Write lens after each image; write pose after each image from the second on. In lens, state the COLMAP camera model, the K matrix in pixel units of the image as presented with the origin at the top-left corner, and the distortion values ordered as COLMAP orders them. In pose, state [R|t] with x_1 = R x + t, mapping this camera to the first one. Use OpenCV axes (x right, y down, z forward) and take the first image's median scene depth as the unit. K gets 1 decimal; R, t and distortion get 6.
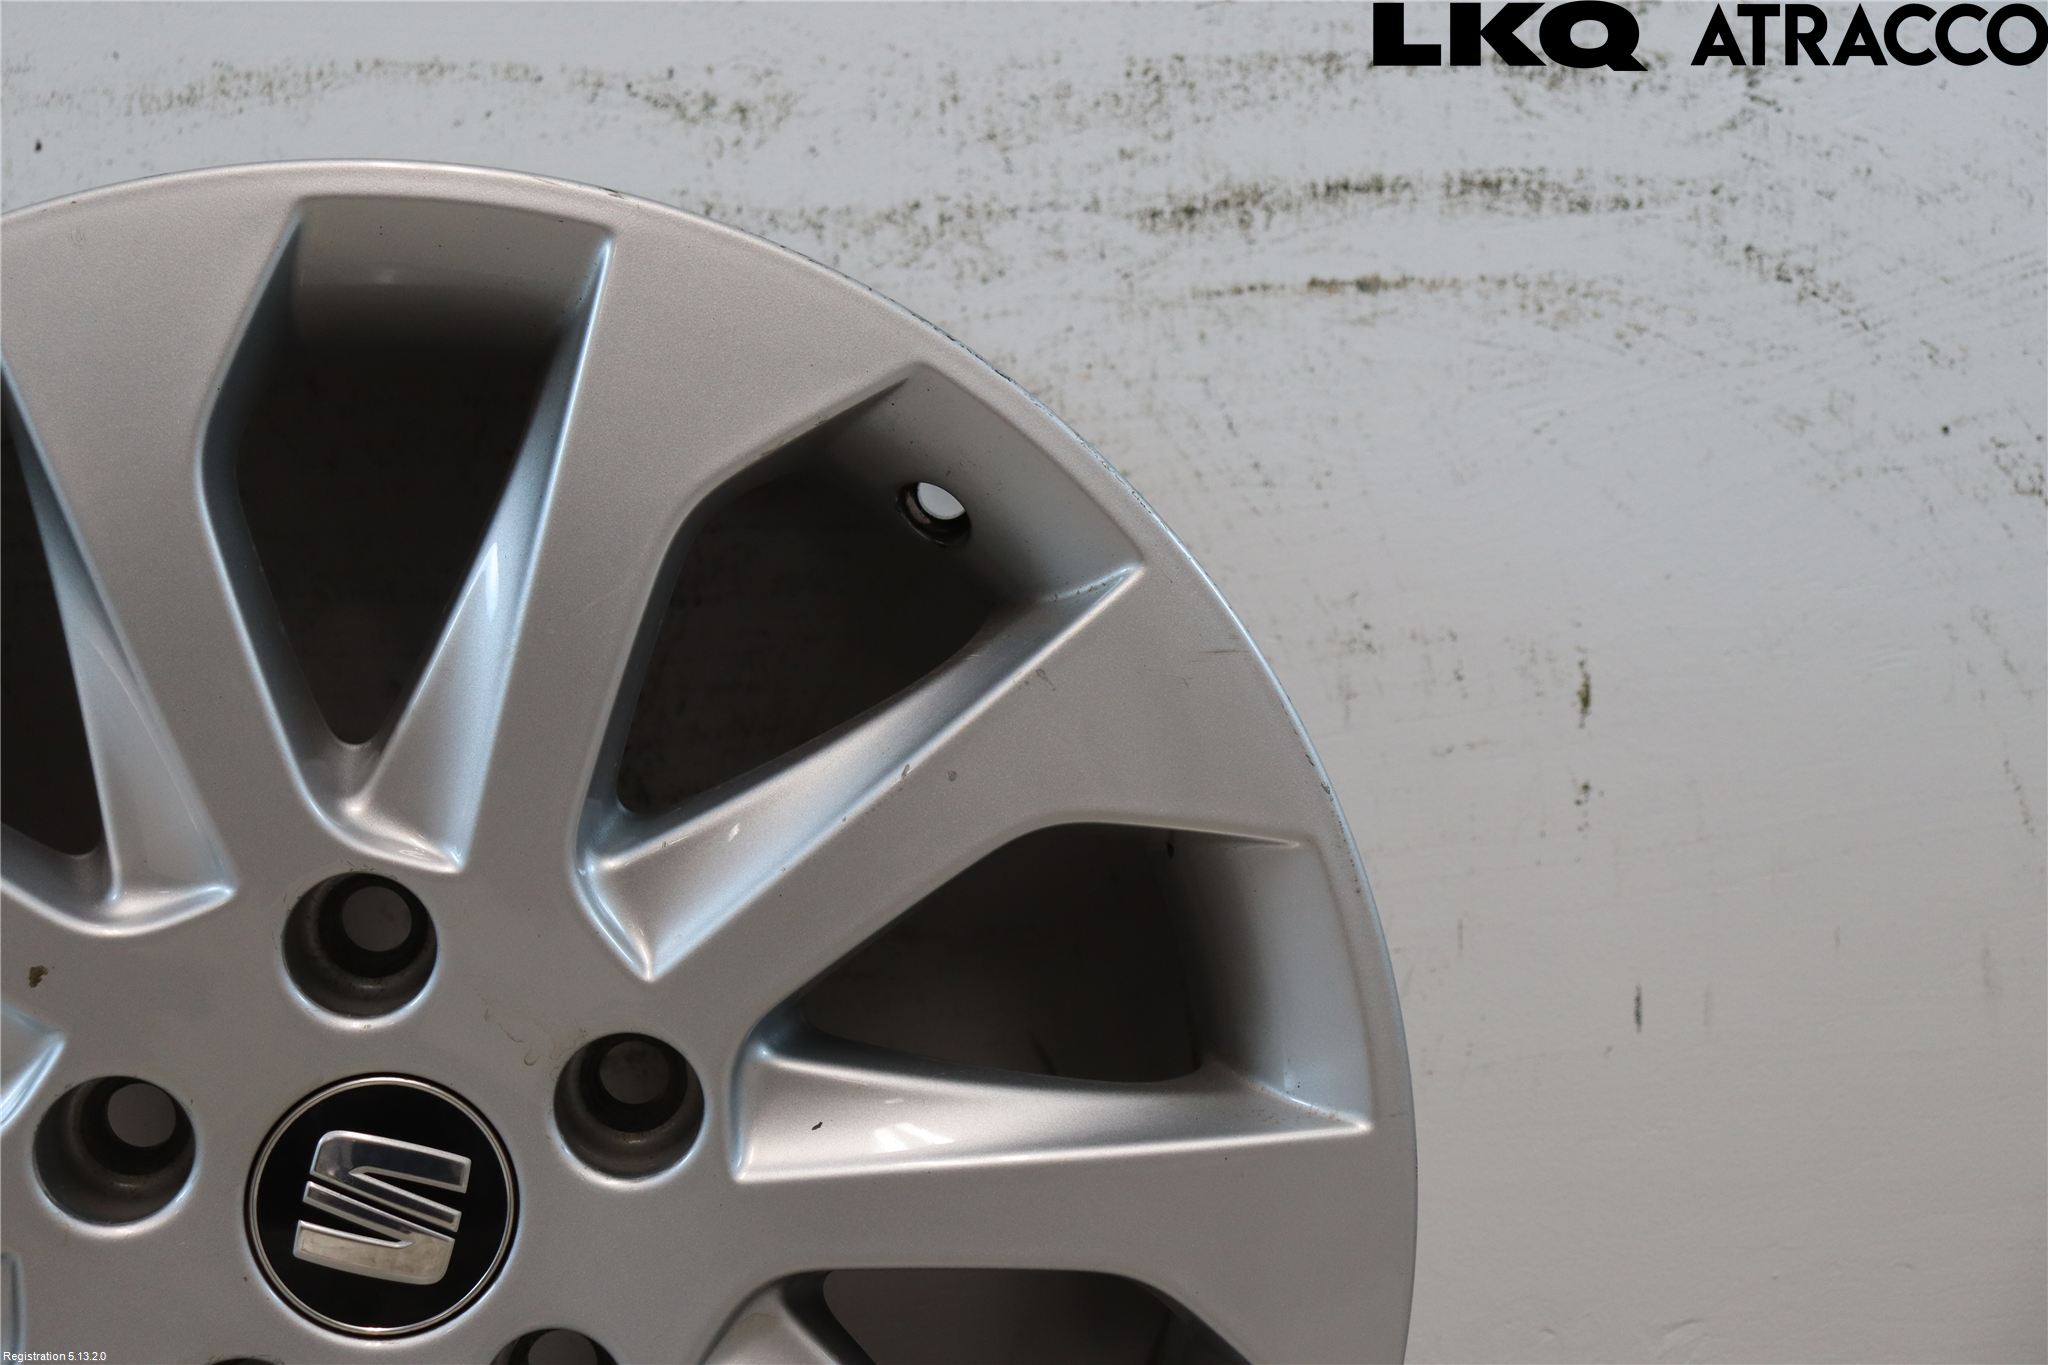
lens RADIAL K [[4508.5, 0, 1030.2], [0, 4508.5, 700.0], [0, 0, 1]] dist [0.353802, 0.000000]
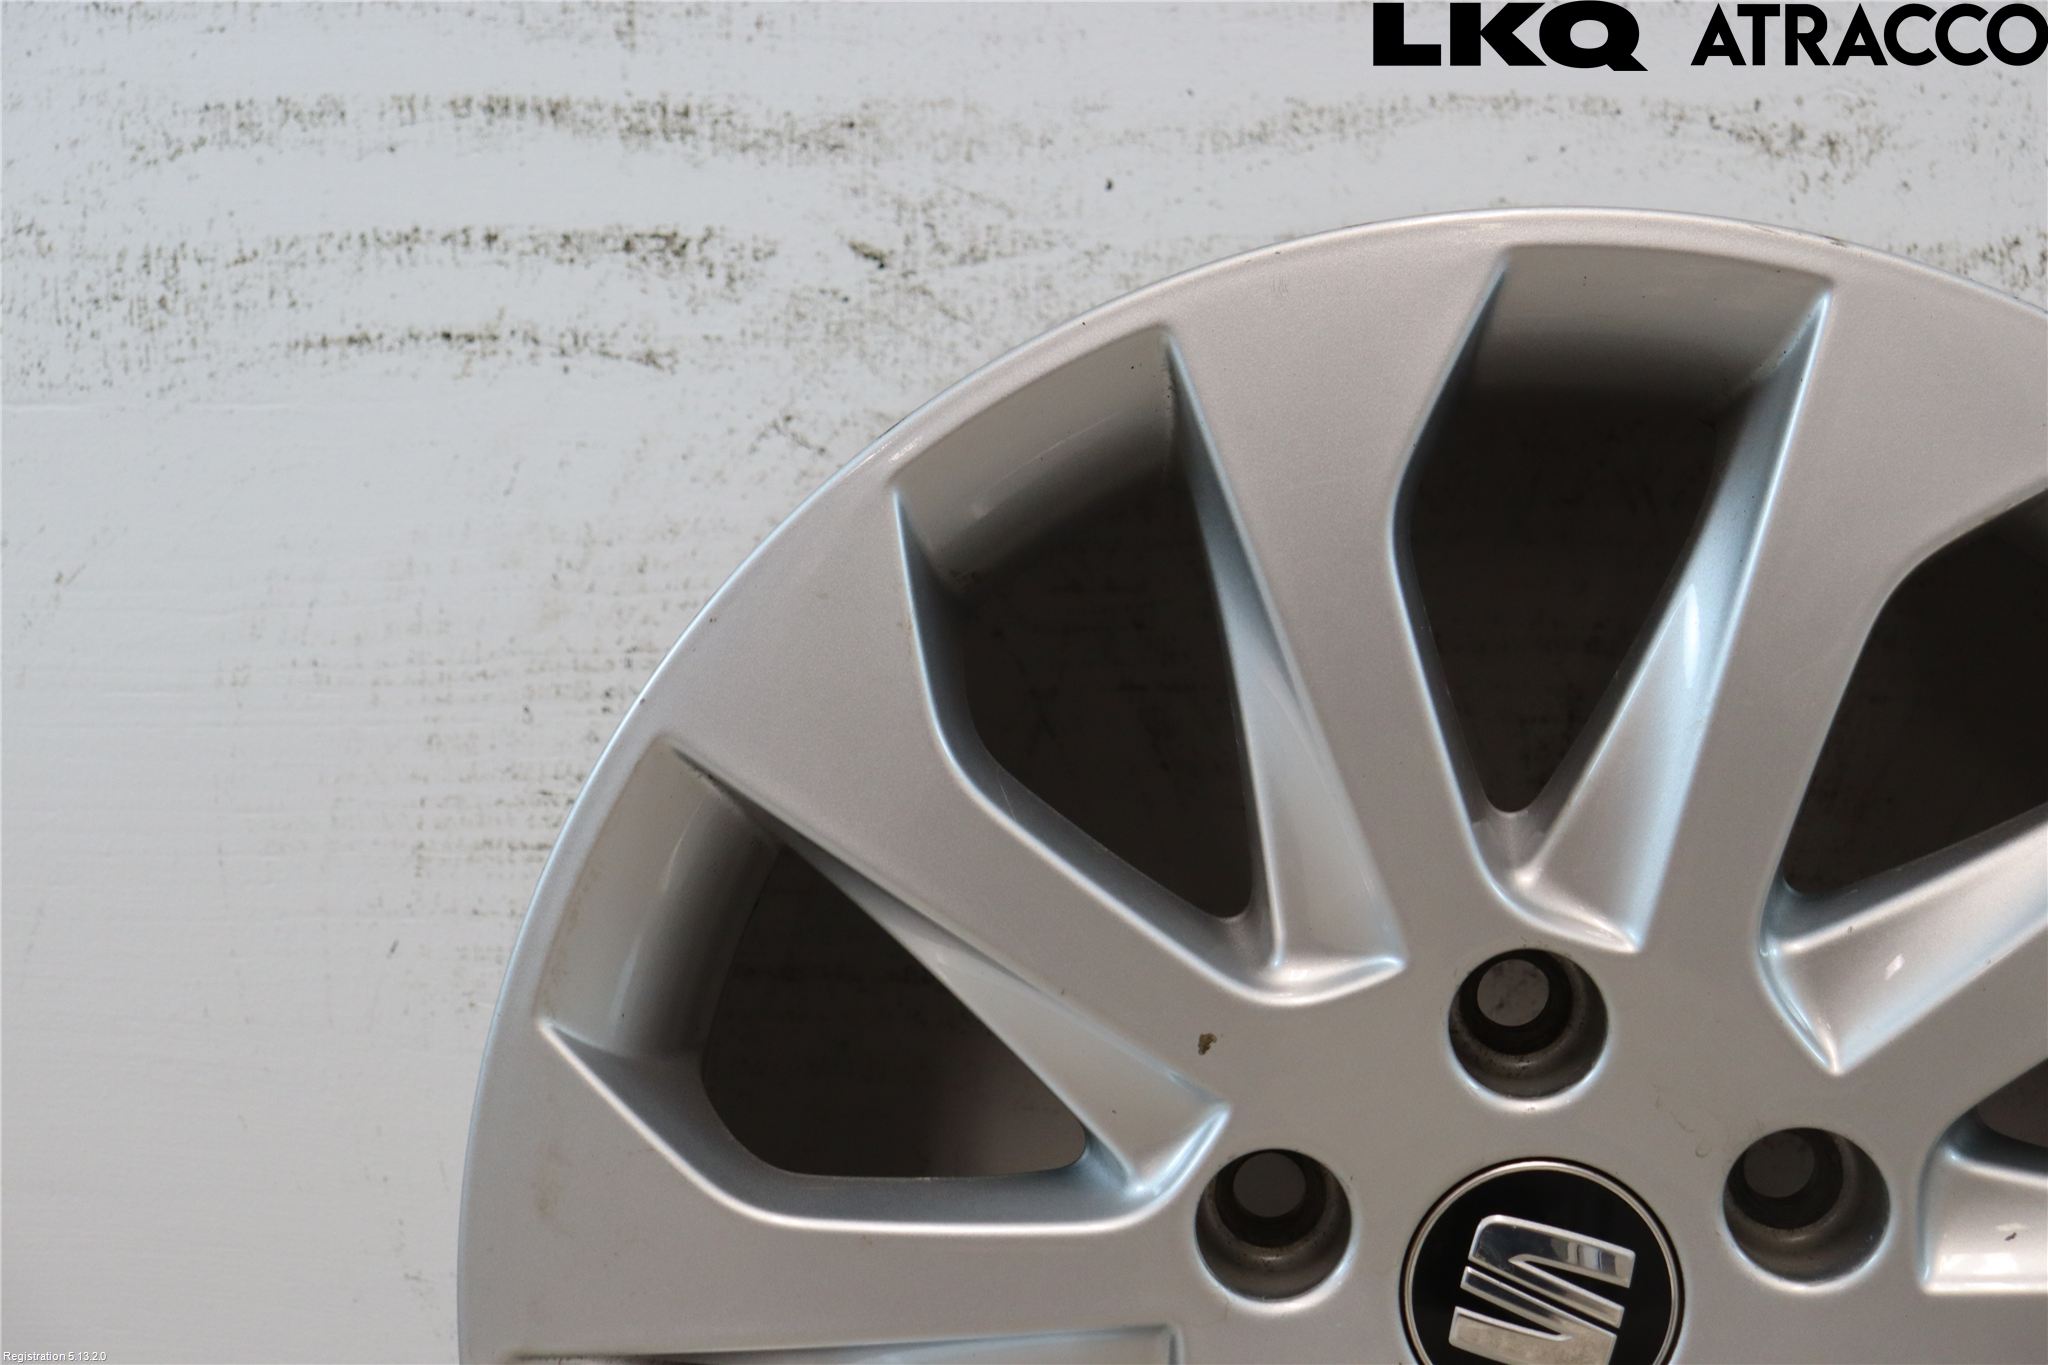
lens RADIAL K [[4508.5, 0, 1032.9], [0, 4508.5, 688.7], [0, 0, 1]] dist [0.353802, 0.000000]
pose [[0.996049, 0.023390, -0.085674, -0.169735], [-0.023320, 0.999726, 0.001816, -0.015940], [0.085693, 0.000189, 0.996322, 0.037022]]
